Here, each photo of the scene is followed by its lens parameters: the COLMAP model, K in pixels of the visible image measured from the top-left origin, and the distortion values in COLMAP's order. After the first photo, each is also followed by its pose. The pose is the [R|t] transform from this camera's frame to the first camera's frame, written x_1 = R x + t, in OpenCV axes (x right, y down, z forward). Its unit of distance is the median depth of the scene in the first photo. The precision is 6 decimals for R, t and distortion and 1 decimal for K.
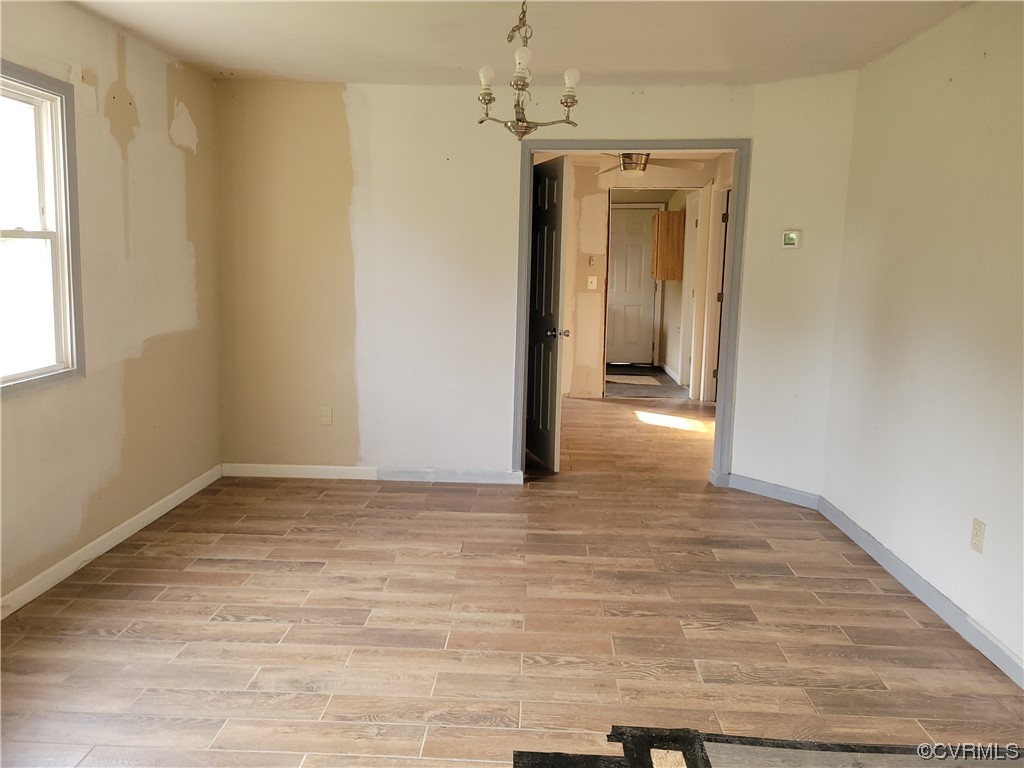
lens RADIAL K [[816.7, 0, 510.3], [0, 816.7, 381.9], [0, 0, 1]] dist [0.000361, 0.000603]
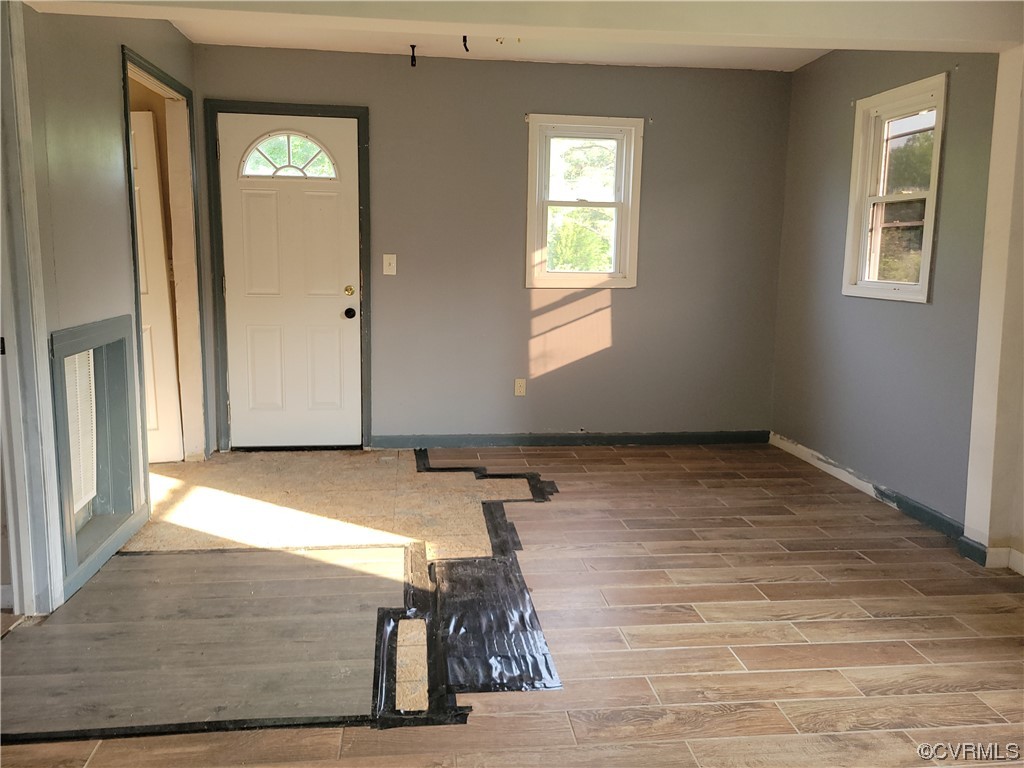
lens RADIAL K [[816.7, 0, 511.6], [0, 816.7, 380.9], [0, 0, 1]] dist [0.000361, 0.000603]
pose [[-0.987603, -0.001978, -0.156962, 0.216779], [-0.047508, 0.956794, 0.286860, -0.198127], [0.149613, 0.290760, -0.945026, 1.741249]]
